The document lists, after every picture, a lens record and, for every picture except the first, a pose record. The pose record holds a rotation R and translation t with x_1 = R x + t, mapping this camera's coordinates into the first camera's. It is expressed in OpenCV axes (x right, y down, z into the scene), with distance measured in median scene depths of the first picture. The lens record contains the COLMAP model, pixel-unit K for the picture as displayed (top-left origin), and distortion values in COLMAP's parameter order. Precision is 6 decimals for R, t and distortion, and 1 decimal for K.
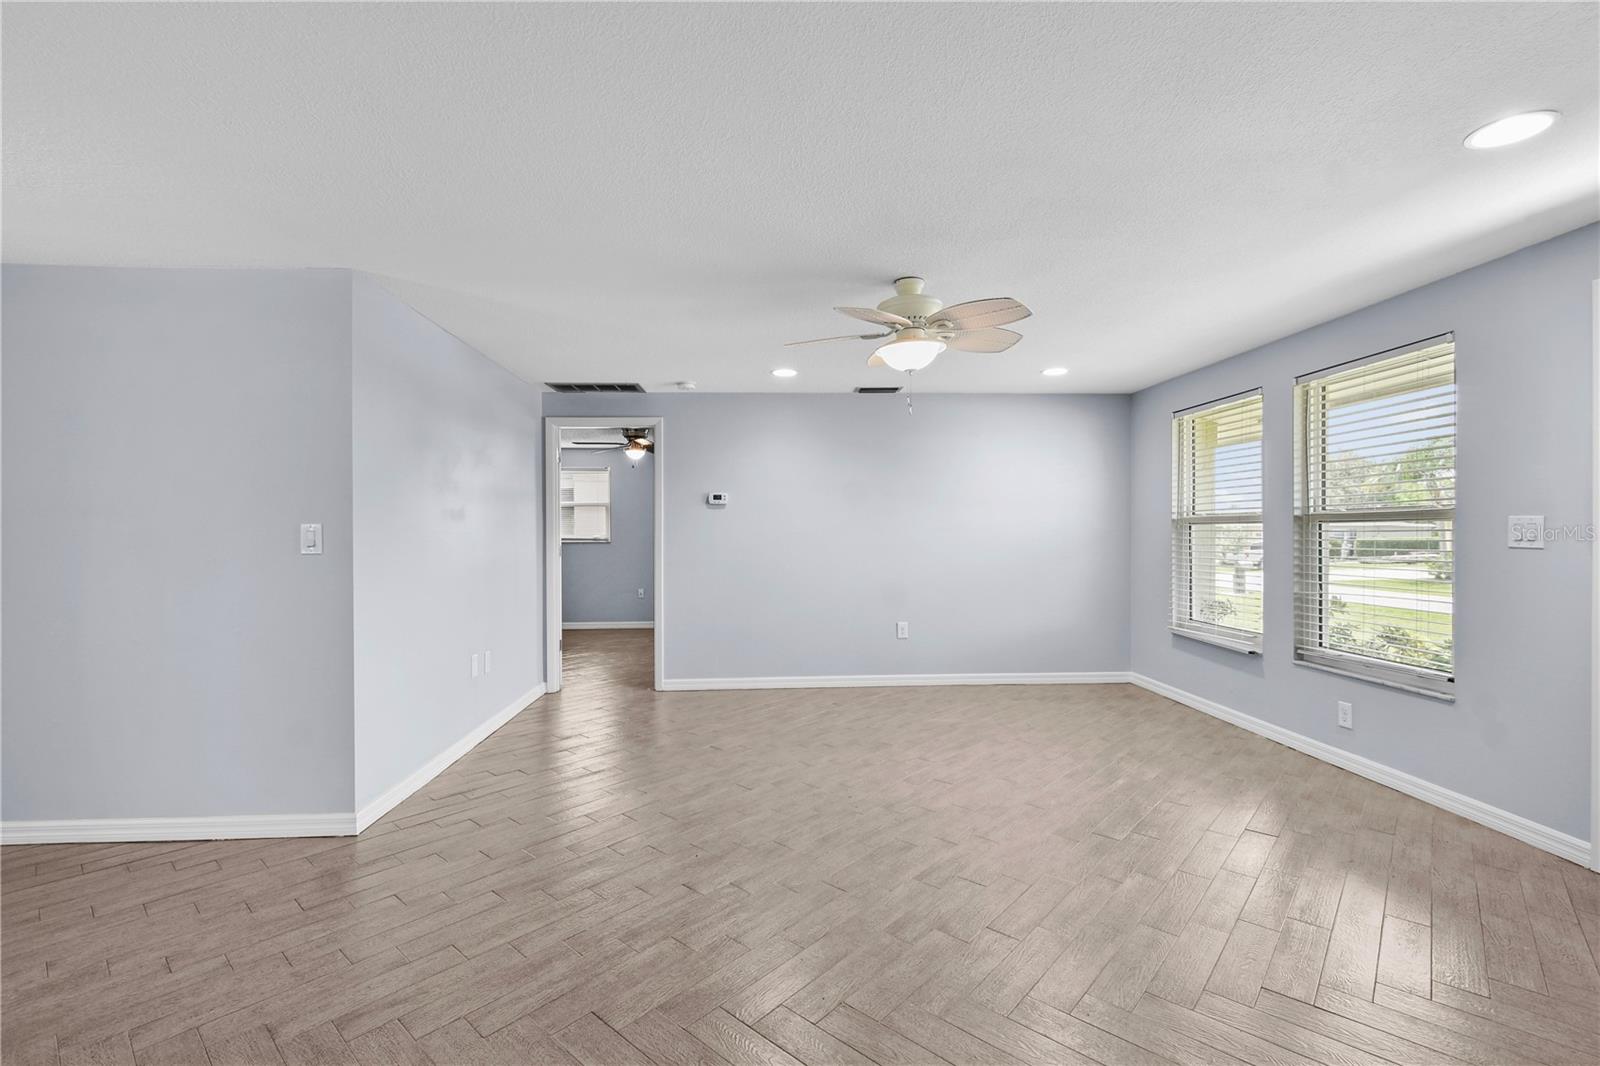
lens RADIAL K [[699.6, 0, 798.1], [0, 699.6, 543.1], [0, 0, 1]] dist [0.011595, -0.020004]
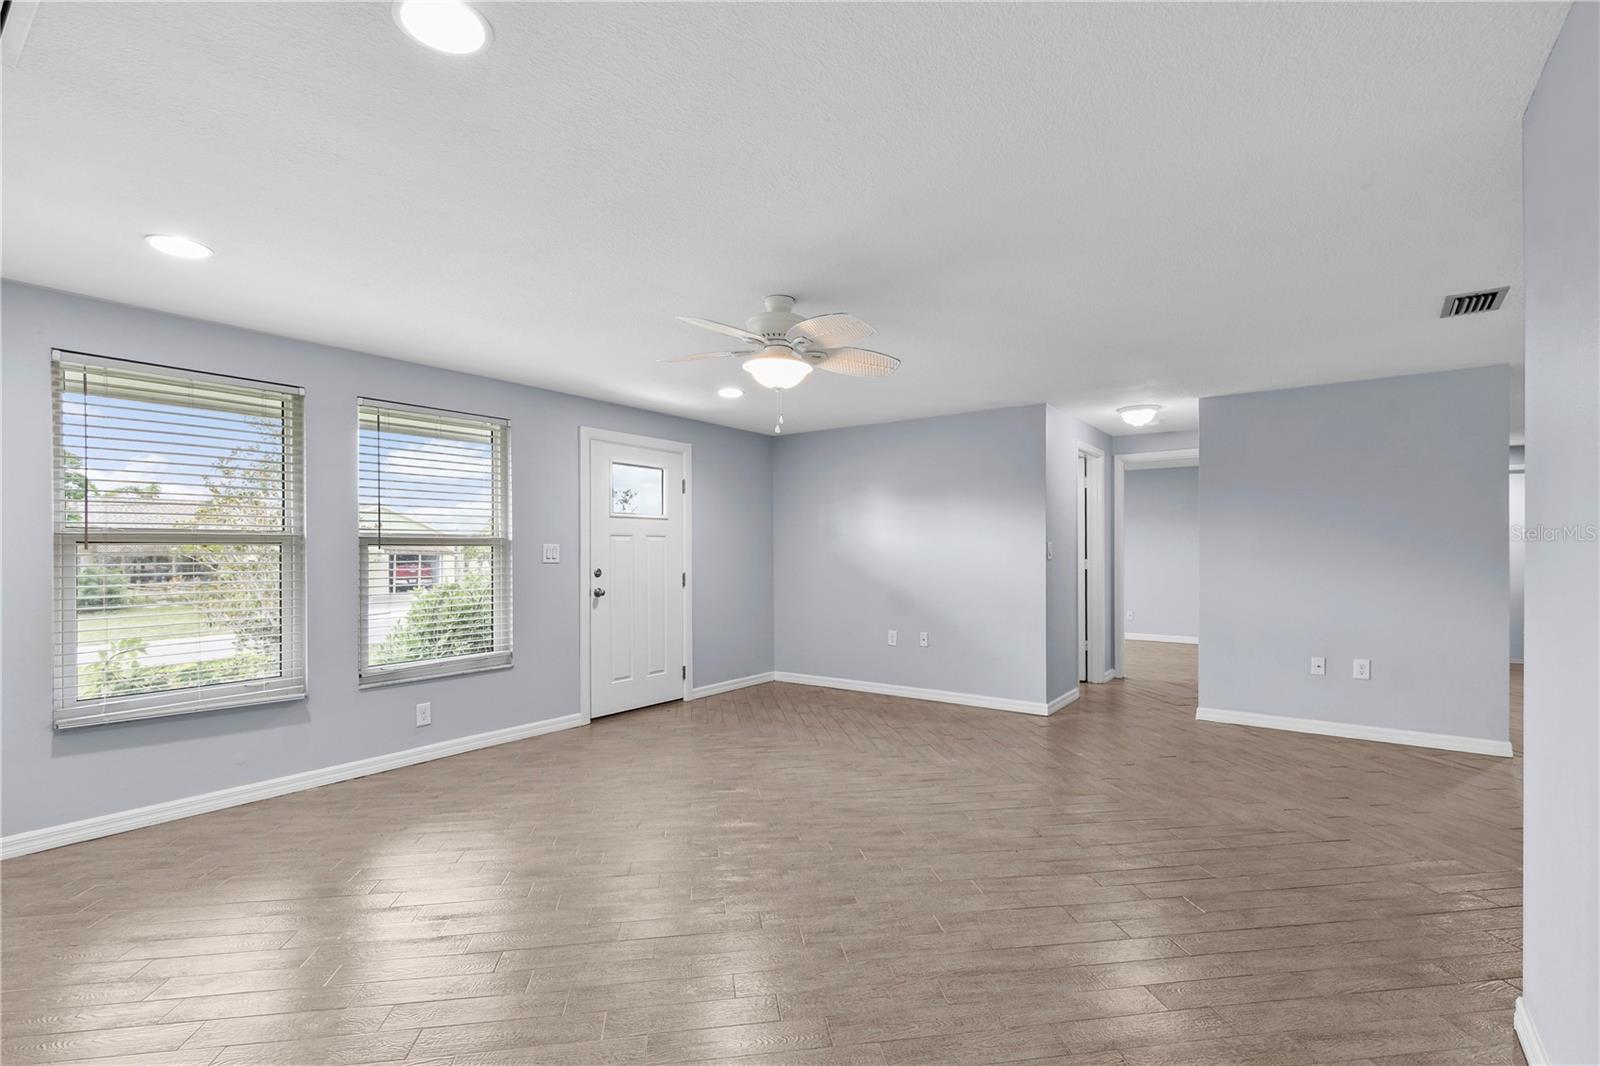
lens RADIAL K [[699.6, 0, 798.1], [0, 699.6, 543.1], [0, 0, 1]] dist [0.011595, -0.020004]
pose [[-0.756940, 0.016247, 0.653282, -0.423491], [0.018584, 0.999822, -0.003332, -0.018681], [-0.653220, 0.009619, -0.757107, 1.430535]]
